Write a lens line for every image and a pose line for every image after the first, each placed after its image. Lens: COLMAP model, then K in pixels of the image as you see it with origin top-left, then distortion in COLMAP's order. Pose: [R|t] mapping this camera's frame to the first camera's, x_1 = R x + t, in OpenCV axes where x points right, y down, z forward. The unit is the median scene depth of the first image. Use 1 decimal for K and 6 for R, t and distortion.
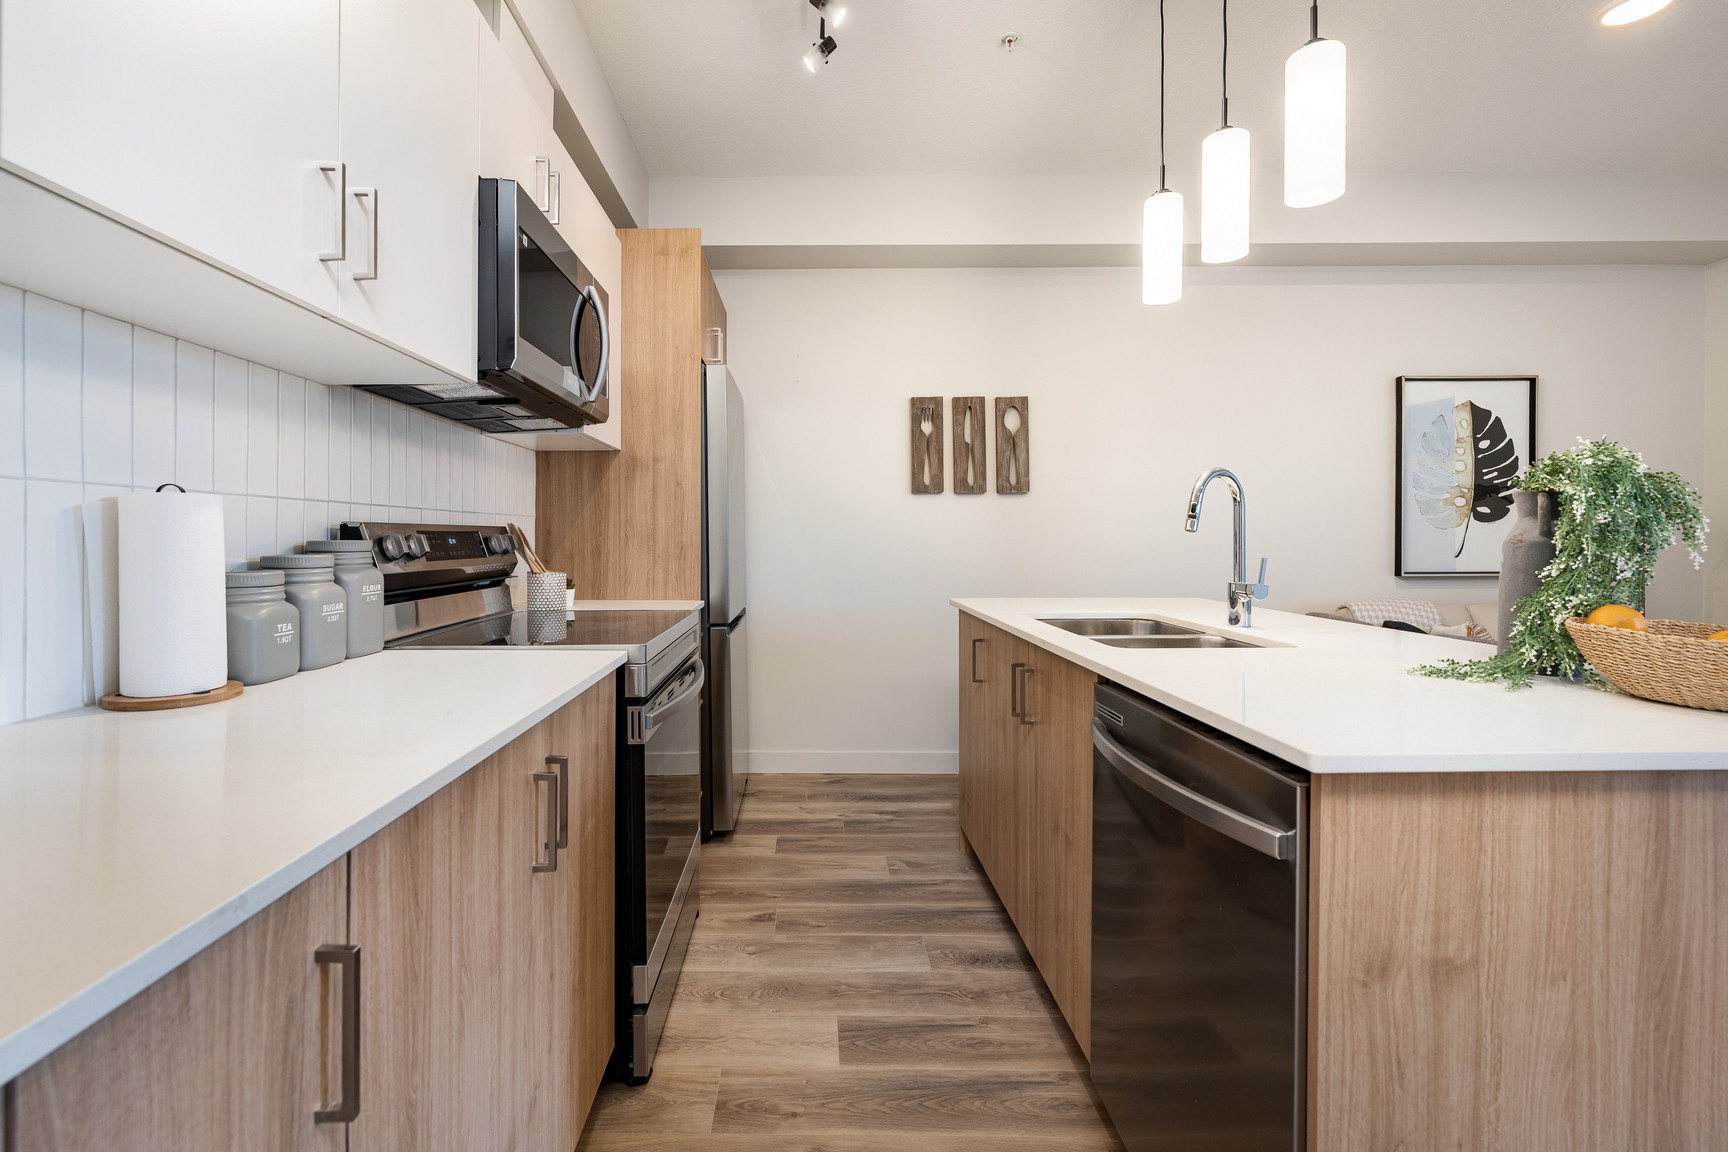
lens RADIAL K [[765.3, 0, 803.2], [0, 765.3, 537.6], [0, 0, 1]] dist [-0.002974, -0.000593]
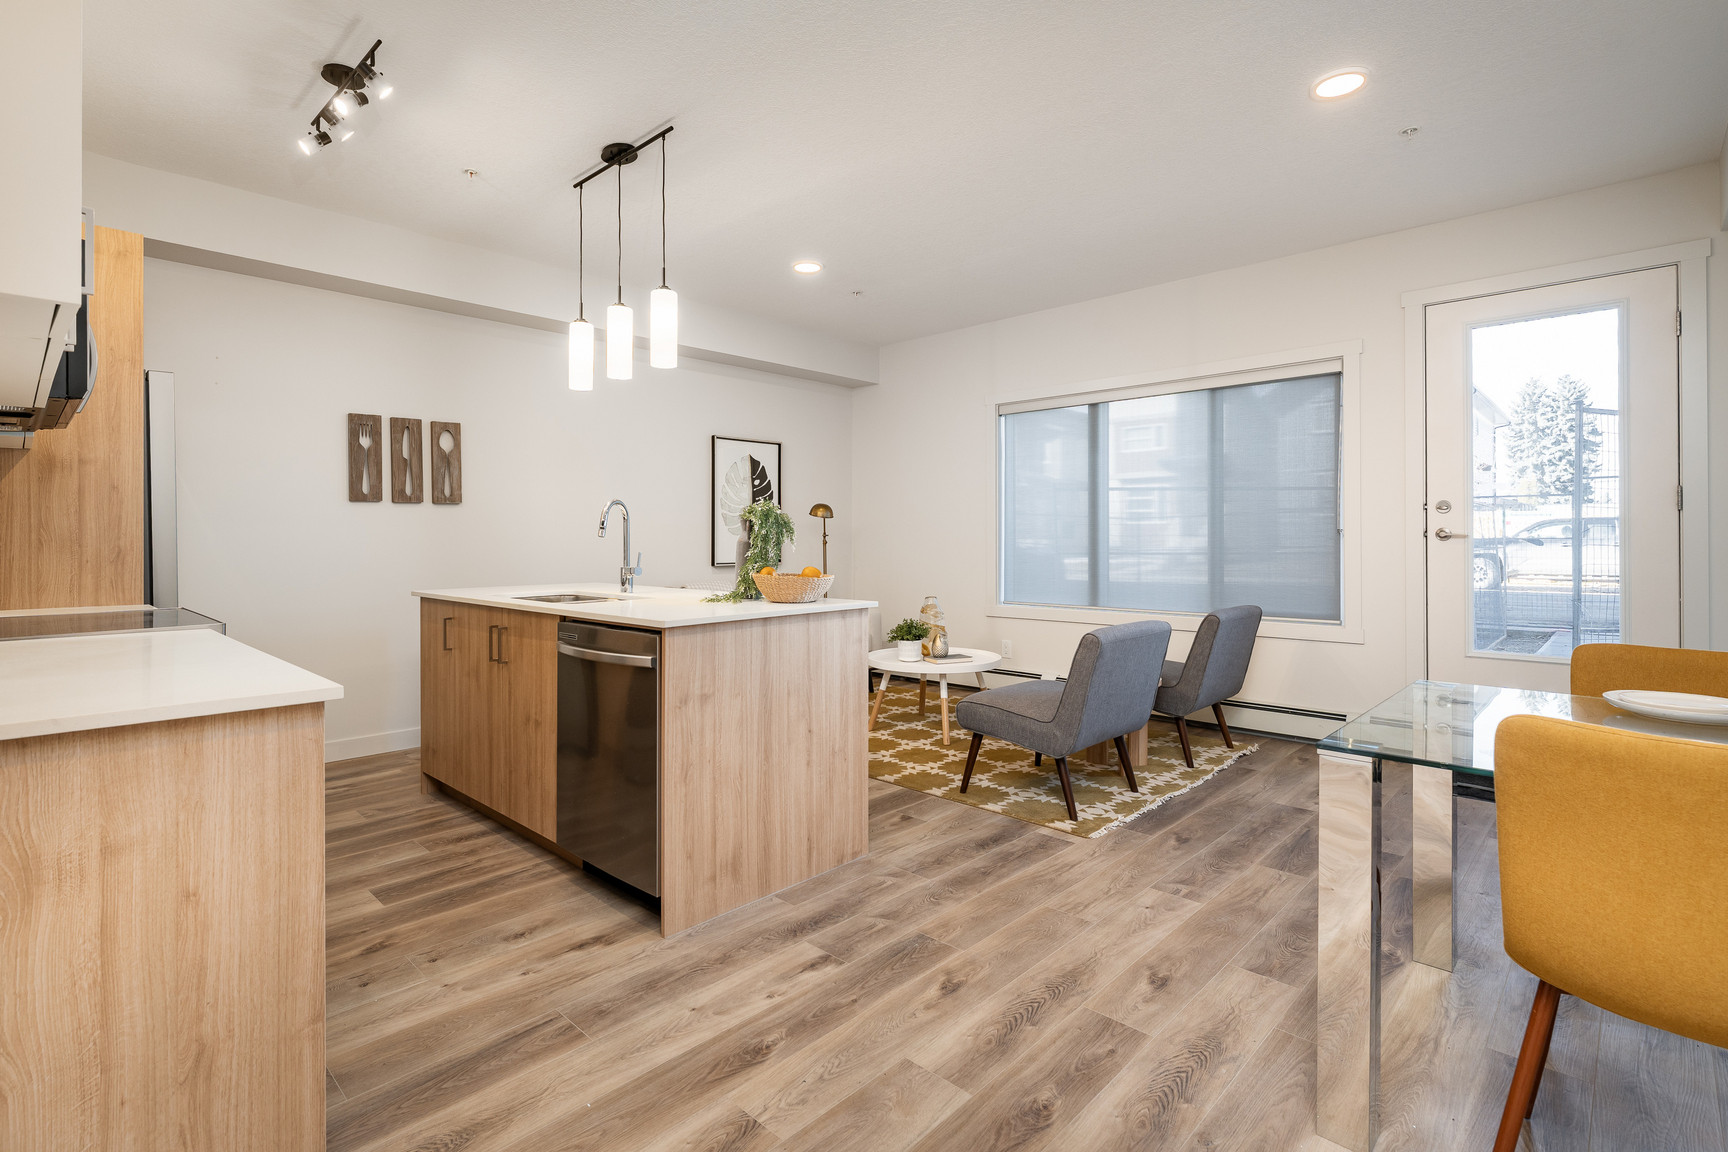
lens RADIAL K [[811.2, 0, 856.9], [0, 811.2, 538.3], [0, 0, 1]] dist [-0.001629, -0.000179]
pose [[0.683689, -0.000091, 0.729773, -0.207899], [0.003277, 0.999990, -0.002946, 0.001137], [-0.729766, 0.004405, 0.683683, -0.318713]]
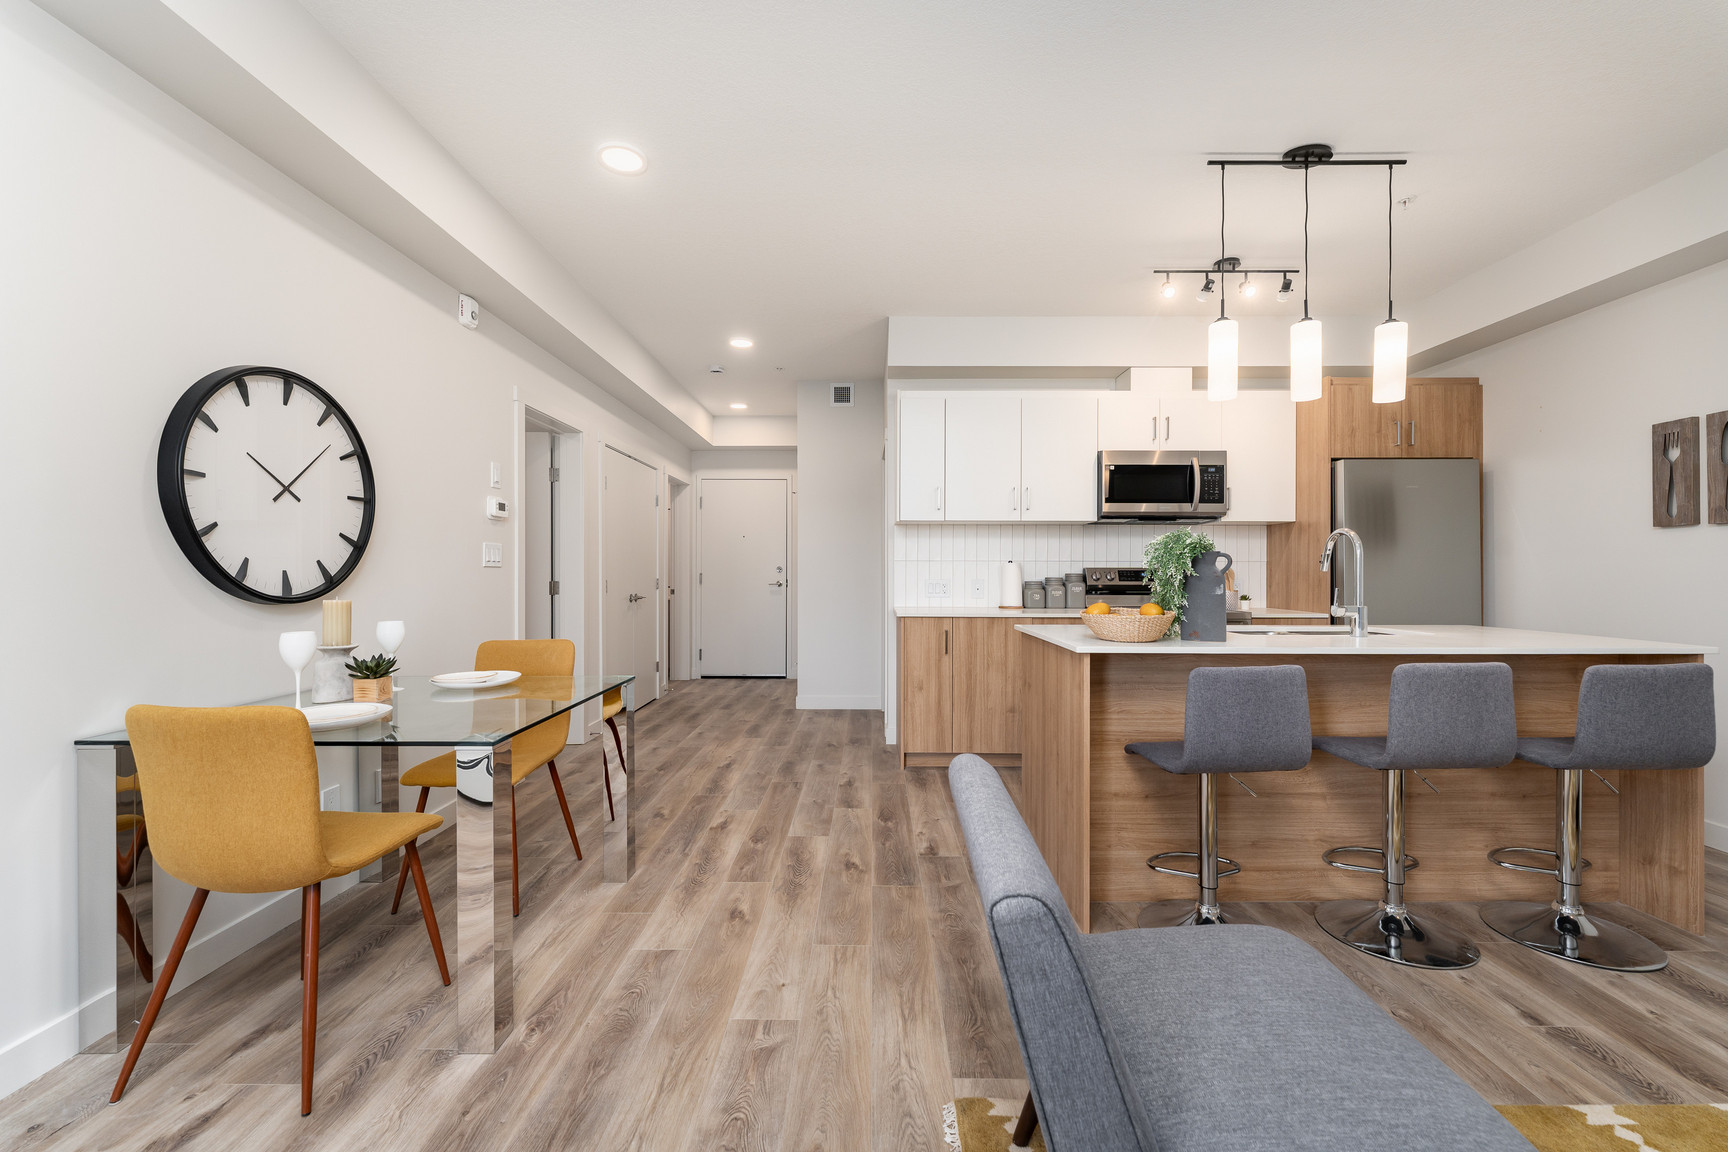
lens RADIAL K [[700.7, 0, 859.4], [0, 700.7, 573.8], [0, 0, 1]] dist [0.000163, 0.000039]
pose [[-0.003530, 0.005379, -0.999979, 1.003237], [-0.002720, 0.999982, 0.005388, -0.003471], [0.999990, 0.002739, -0.003516, 0.034640]]
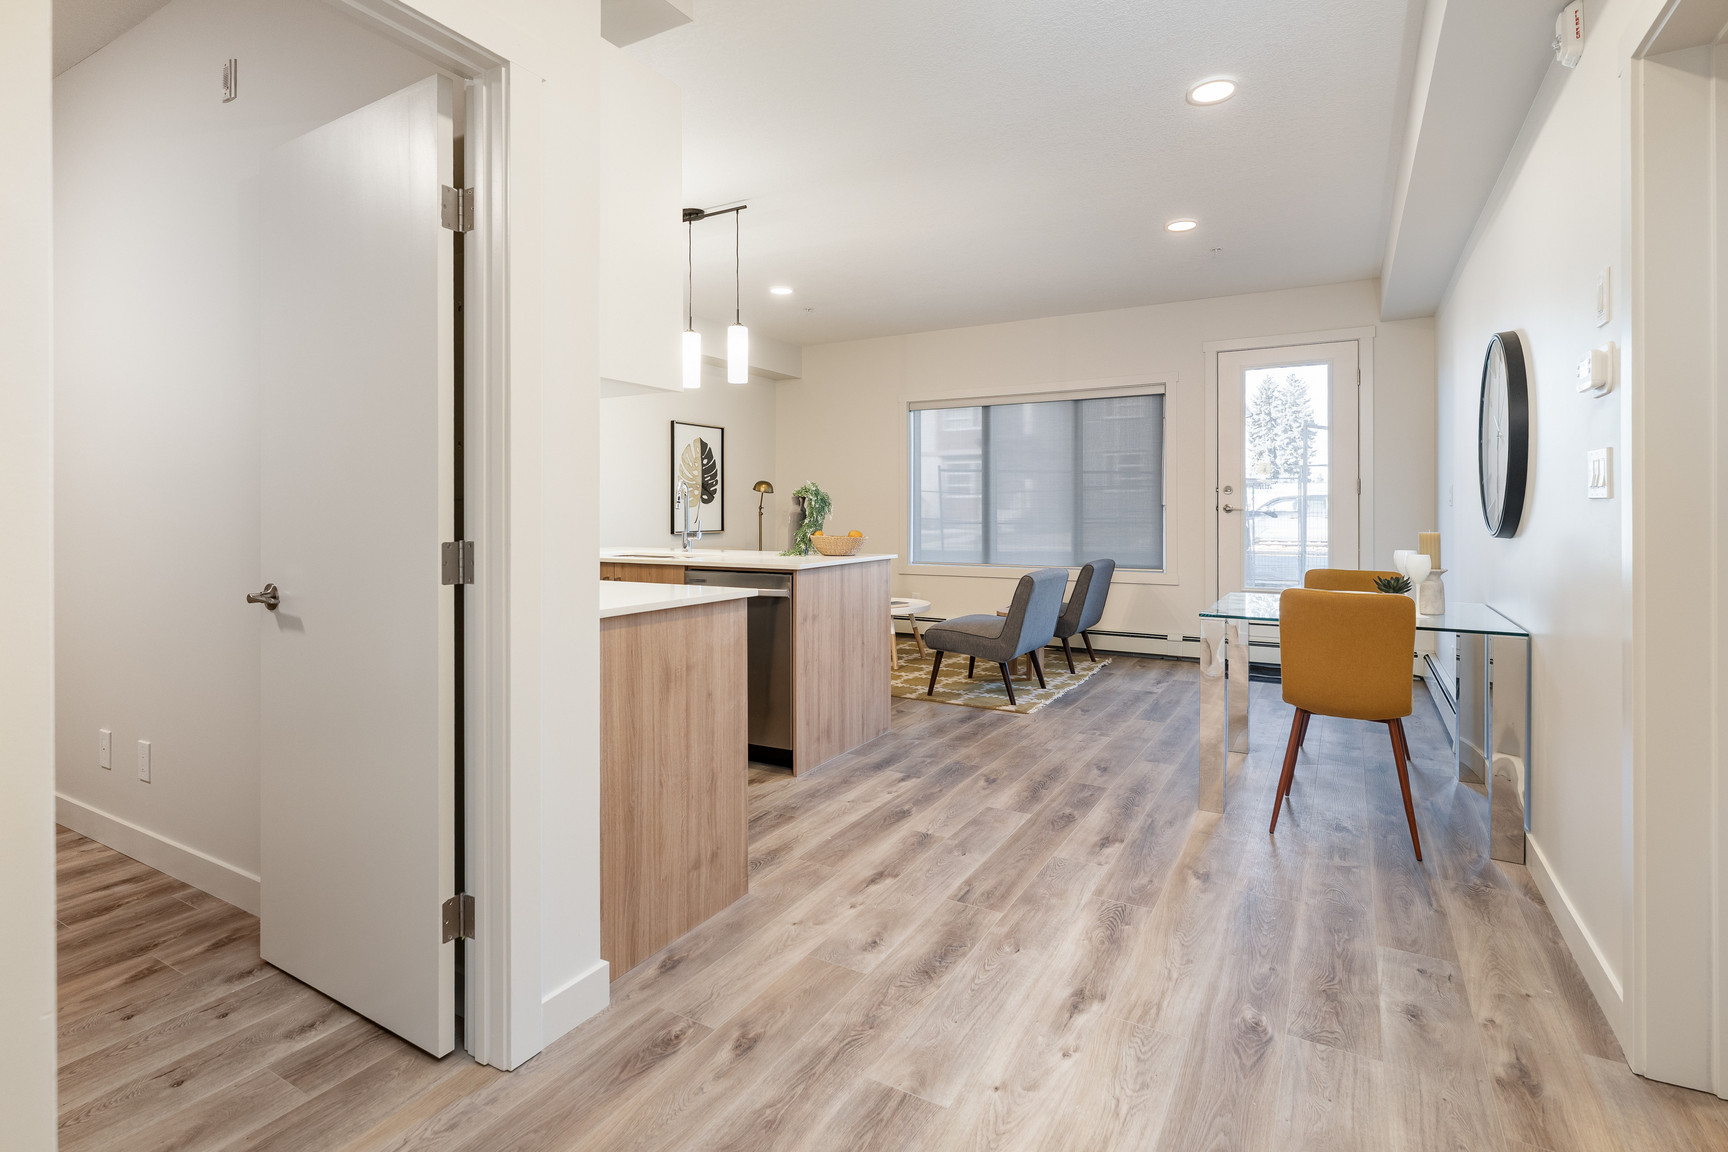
lens RADIAL K [[818.9, 0, 881.3], [0, 818.9, 514.3], [0, 0, 1]] dist [-0.000187, -0.000014]
pose [[0.477505, -0.002676, 0.878625, -0.646216], [0.001696, 0.999996, 0.002124, 0.001806], [-0.878627, 0.000476, 0.477508, -0.320146]]
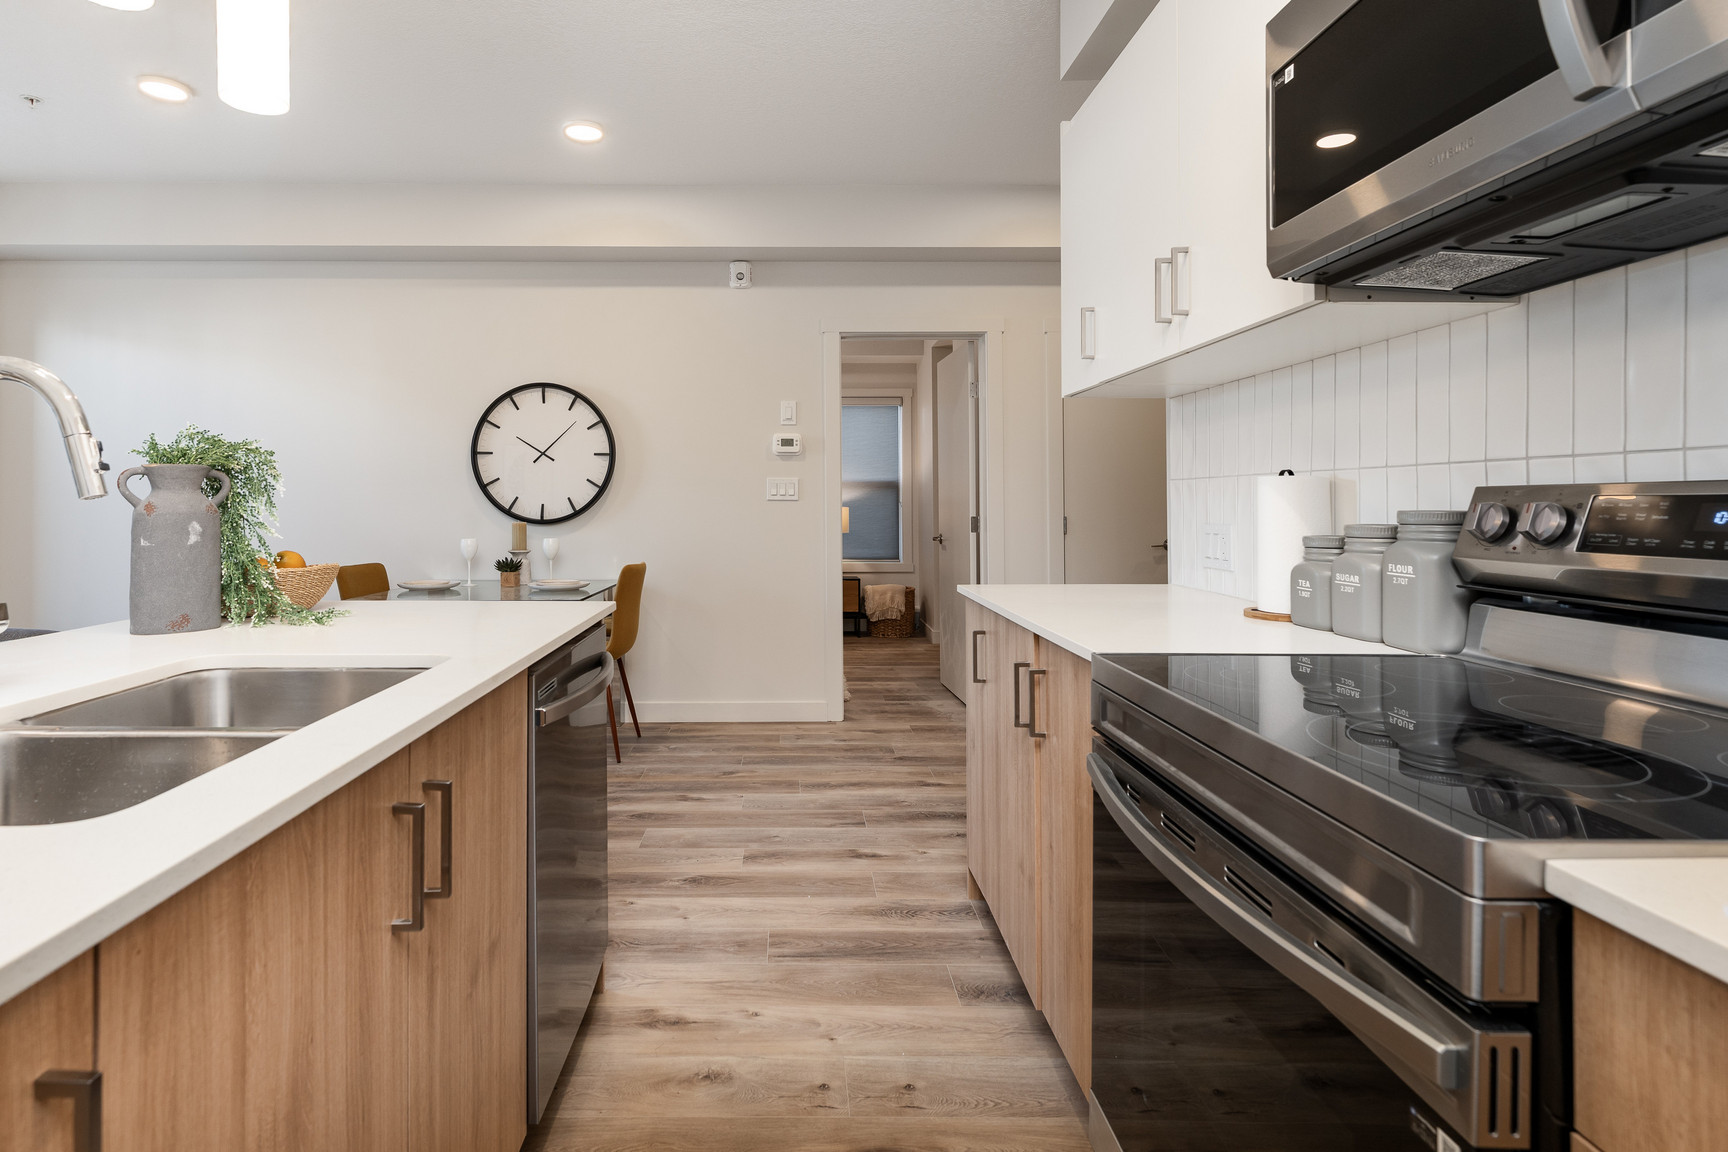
lens RADIAL K [[862.0, 0, 789.5], [0, 862.0, 509.5], [0, 0, 1]] dist [-0.065934, 0.000110]
pose [[-0.999952, -0.001229, -0.009711, 0.040672], [-0.001241, 0.999998, 0.001288, 0.004838], [0.009709, 0.001300, -0.999952, 0.772471]]
